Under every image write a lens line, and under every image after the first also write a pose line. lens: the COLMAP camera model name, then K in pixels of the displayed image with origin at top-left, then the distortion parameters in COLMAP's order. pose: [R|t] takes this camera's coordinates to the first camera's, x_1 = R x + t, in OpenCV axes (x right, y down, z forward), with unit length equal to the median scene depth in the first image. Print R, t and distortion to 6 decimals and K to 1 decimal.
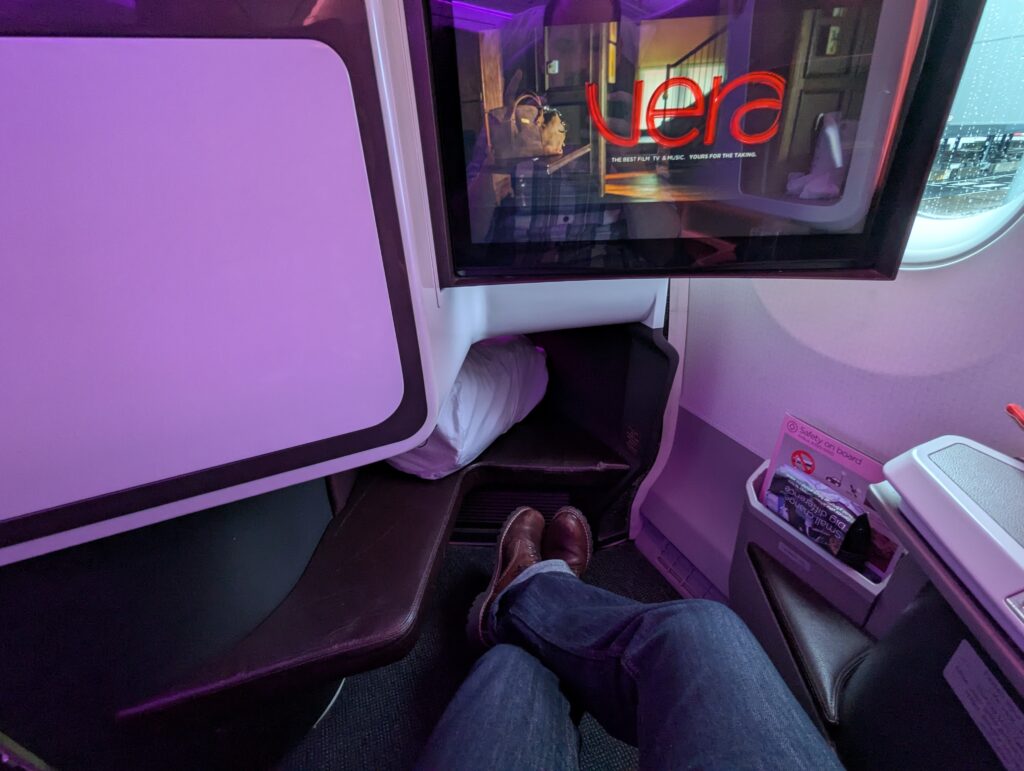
lens RADIAL K [[472.7, 0, 512.0], [0, 472.7, 385.5], [0, 0, 1]] dist [-0.015985, 0.001216]
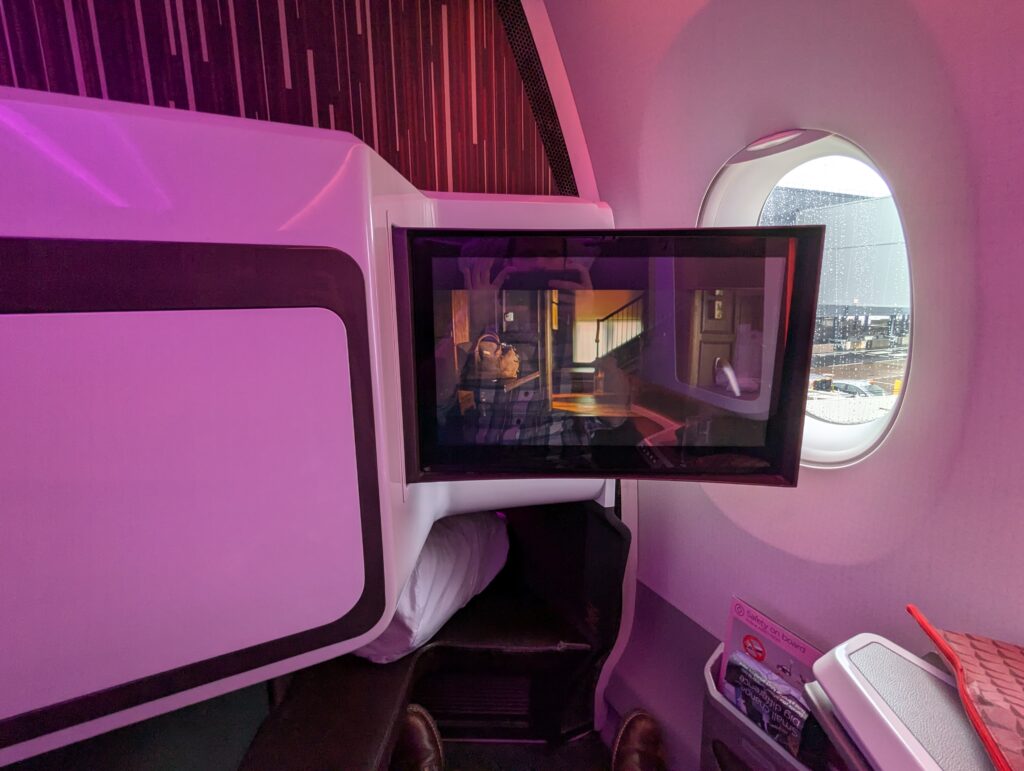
lens RADIAL K [[472.7, 0, 512.0], [0, 472.7, 385.5], [0, 0, 1]] dist [-0.015985, 0.001216]
pose [[0.997337, 0.032723, 0.065174, 0.011246], [-0.011748, 0.954095, -0.299273, -0.075338], [-0.071976, 0.297711, 0.951939, -0.108175]]
